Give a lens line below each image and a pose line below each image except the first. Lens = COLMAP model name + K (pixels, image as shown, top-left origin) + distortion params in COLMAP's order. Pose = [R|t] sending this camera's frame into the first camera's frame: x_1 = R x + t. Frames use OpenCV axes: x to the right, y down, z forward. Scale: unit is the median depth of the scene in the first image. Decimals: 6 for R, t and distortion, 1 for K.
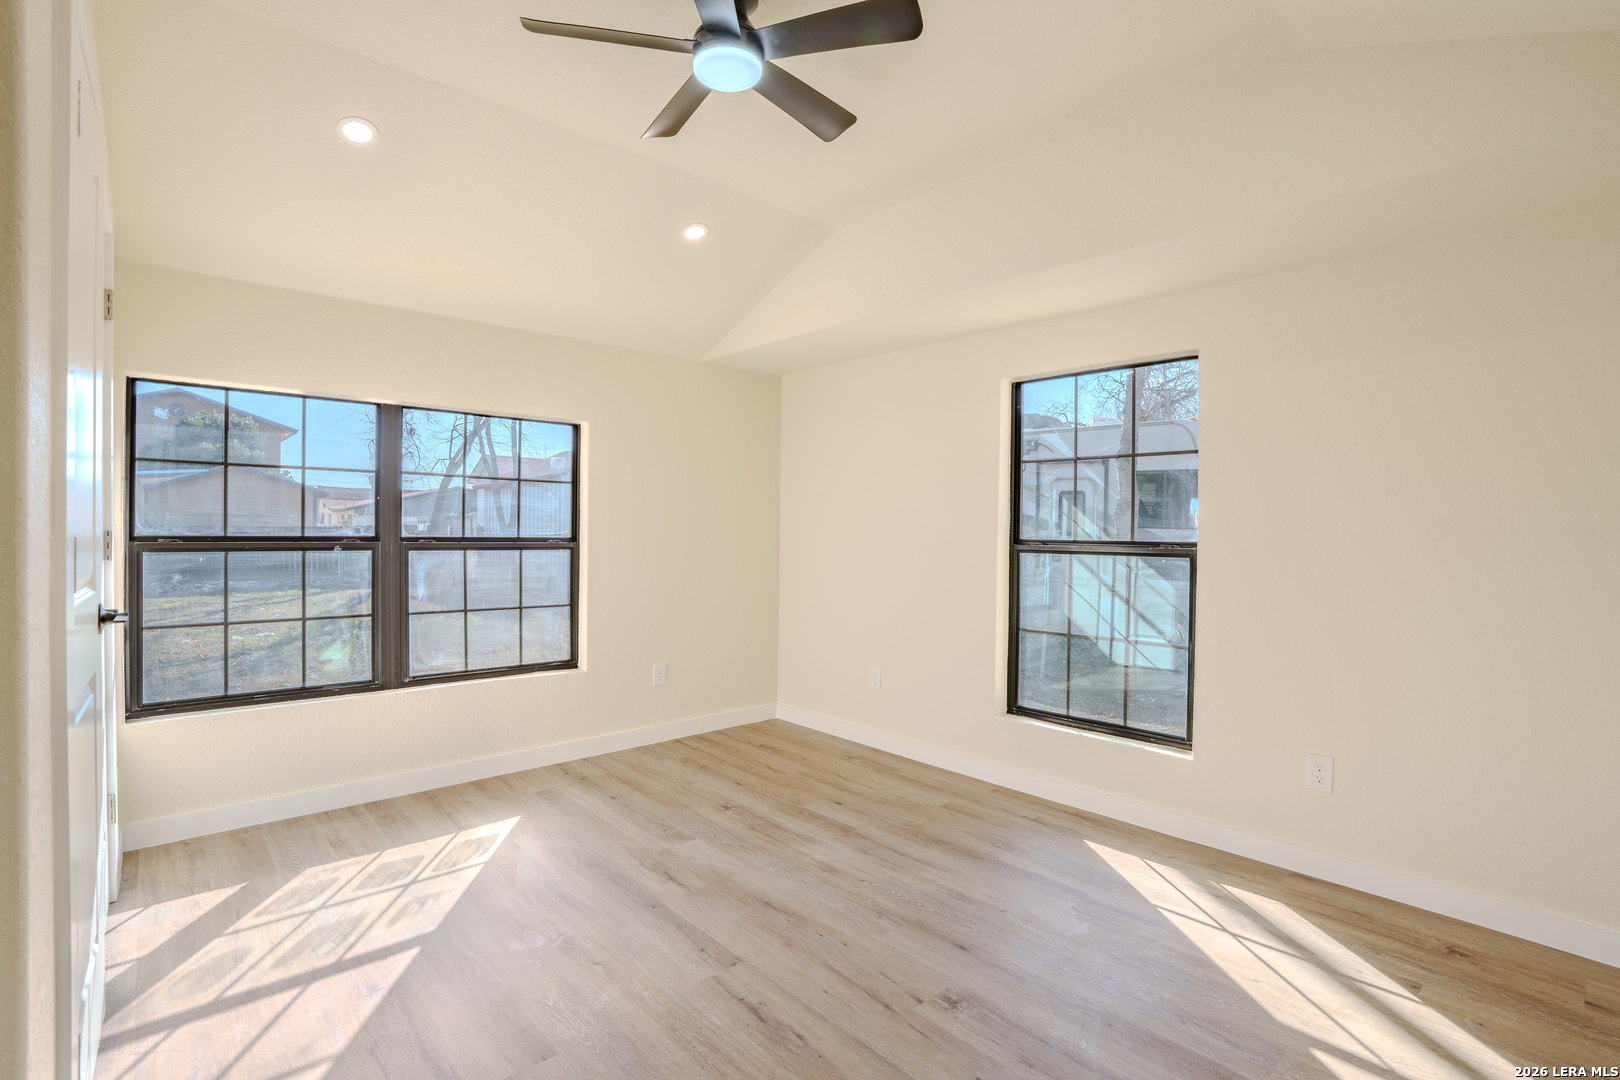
lens RADIAL K [[756.4, 0, 816.4], [0, 756.4, 542.3], [0, 0, 1]] dist [-0.040801, 0.009155]
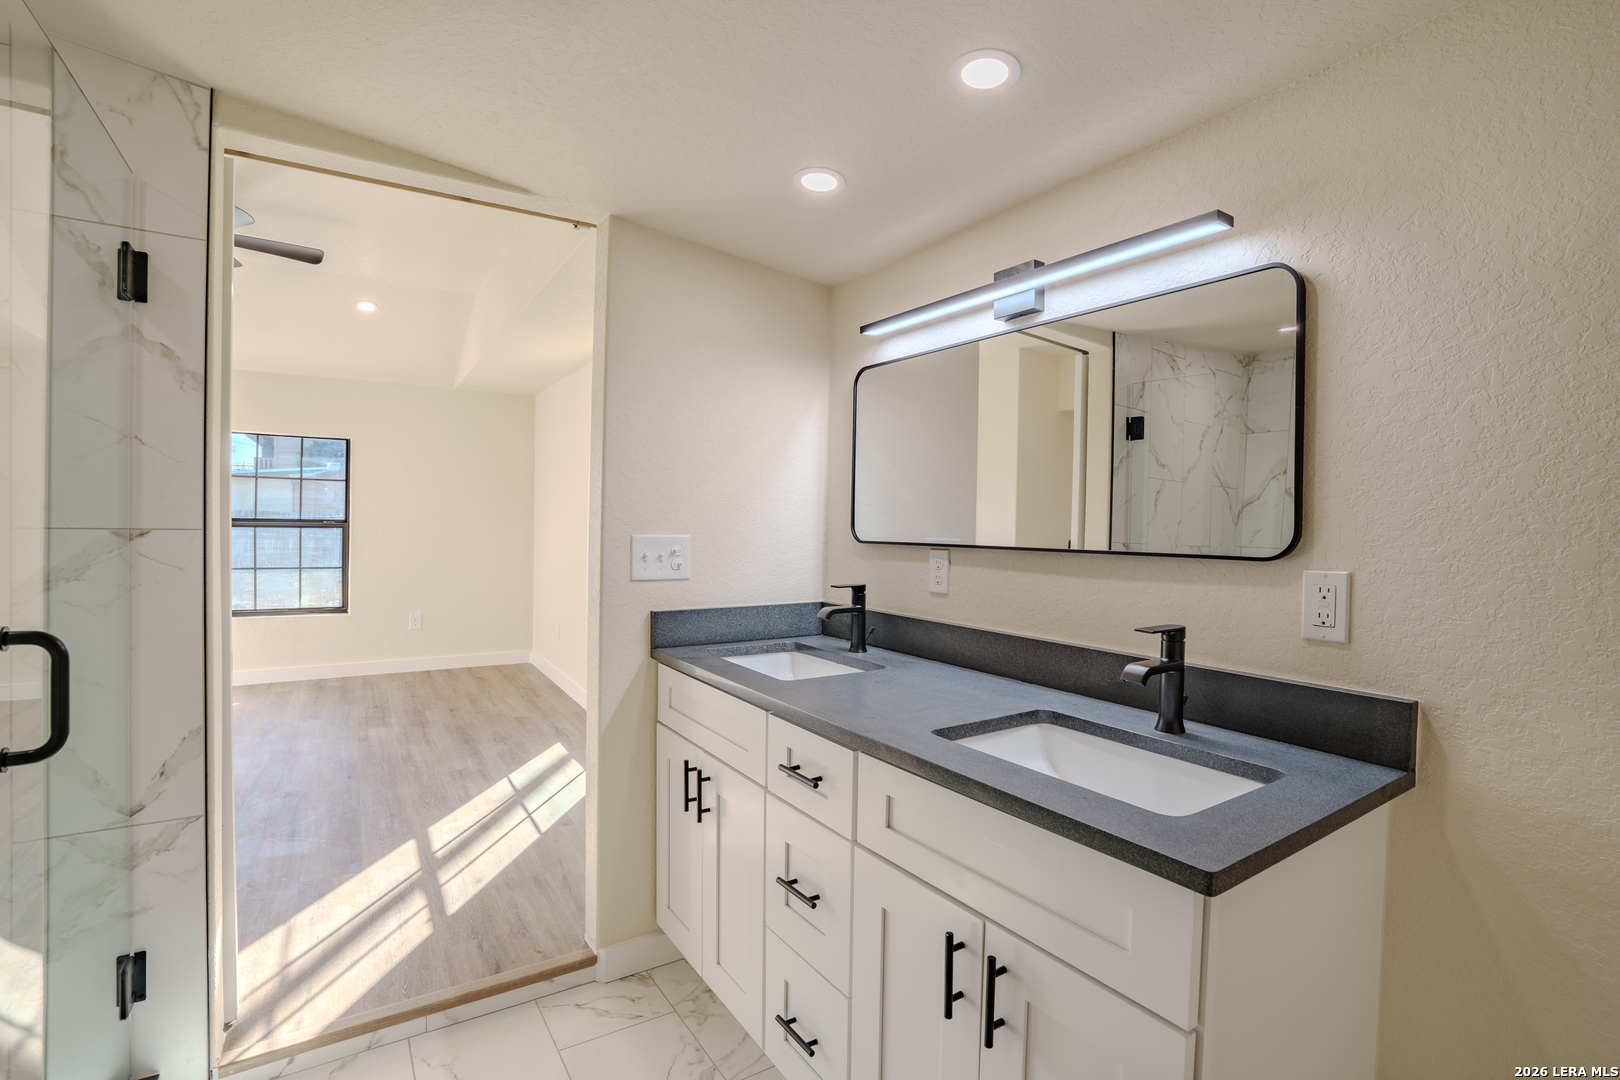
lens RADIAL K [[756.4, 0, 803.8], [0, 756.4, 535.5], [0, 0, 1]] dist [-0.040801, 0.009155]
pose [[0.983041, 0.013850, -0.182860, 0.887143], [-0.012942, 0.999897, 0.006156, 0.003894], [0.182927, -0.003685, 0.983120, -0.236421]]
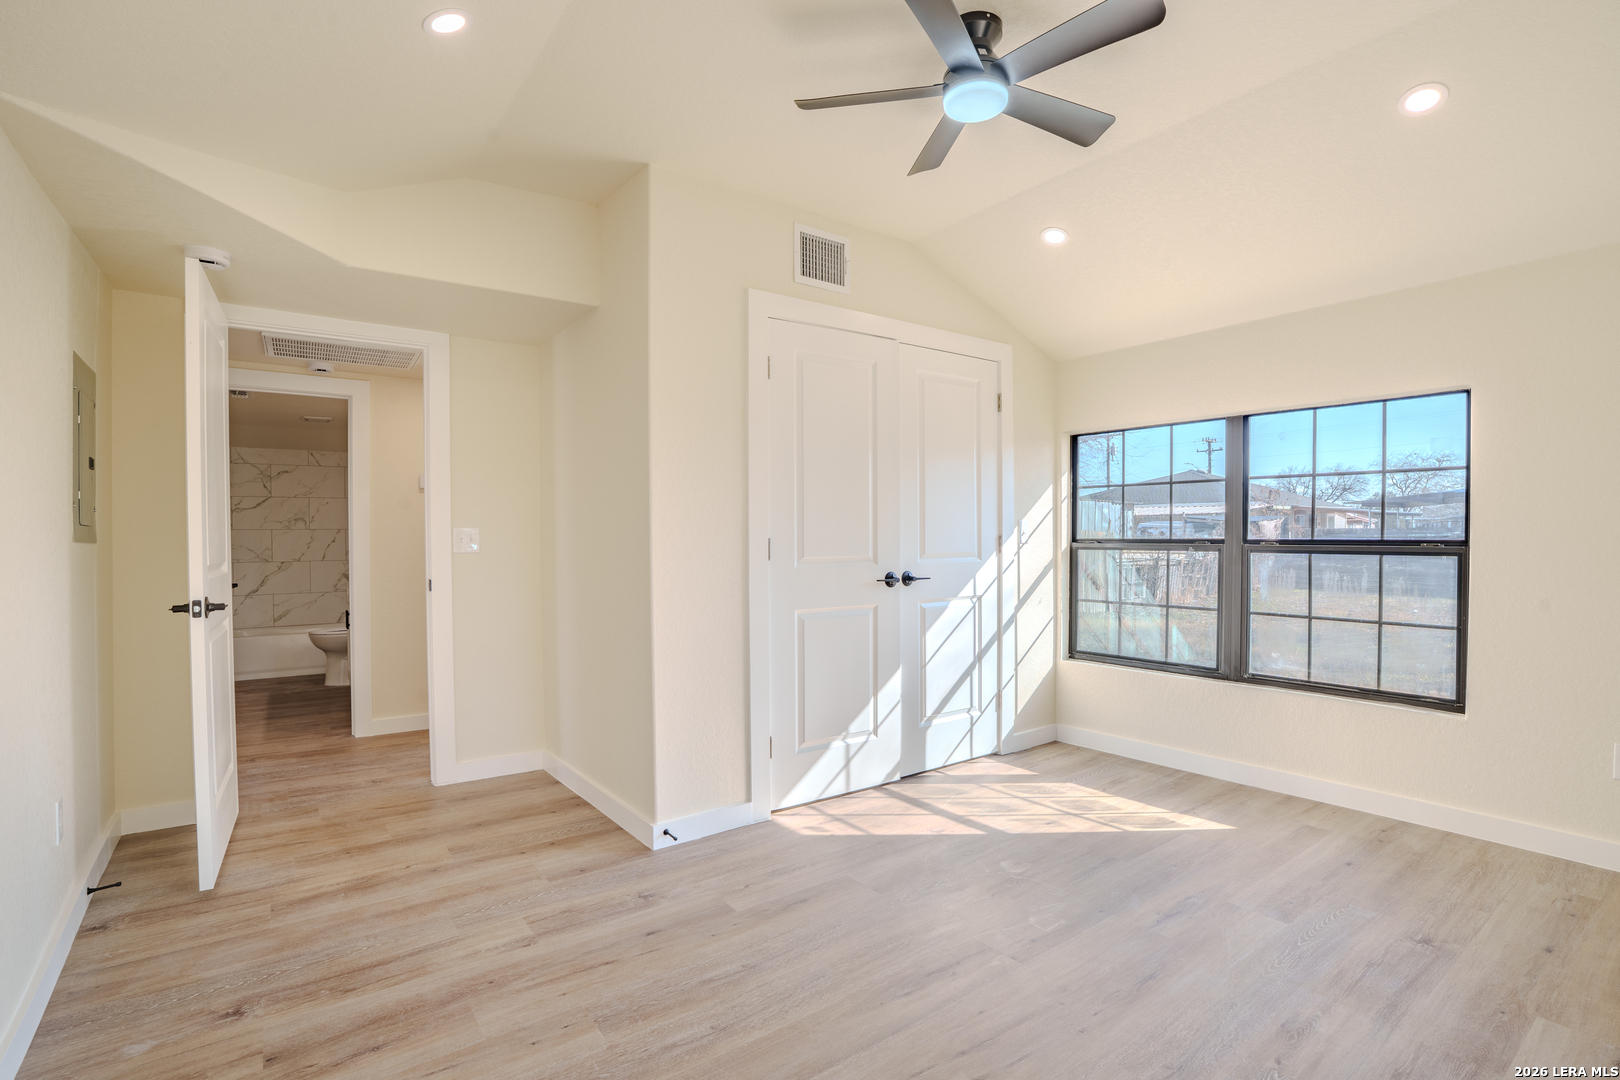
lens RADIAL K [[756.4, 0, 808.1], [0, 756.4, 551.3], [0, 0, 1]] dist [-0.040801, 0.009155]
pose [[-0.090120, 0.014100, -0.995831, 0.543876], [-0.007105, 0.999865, 0.014800, -0.001769], [0.995906, 0.008410, -0.090008, 0.477187]]
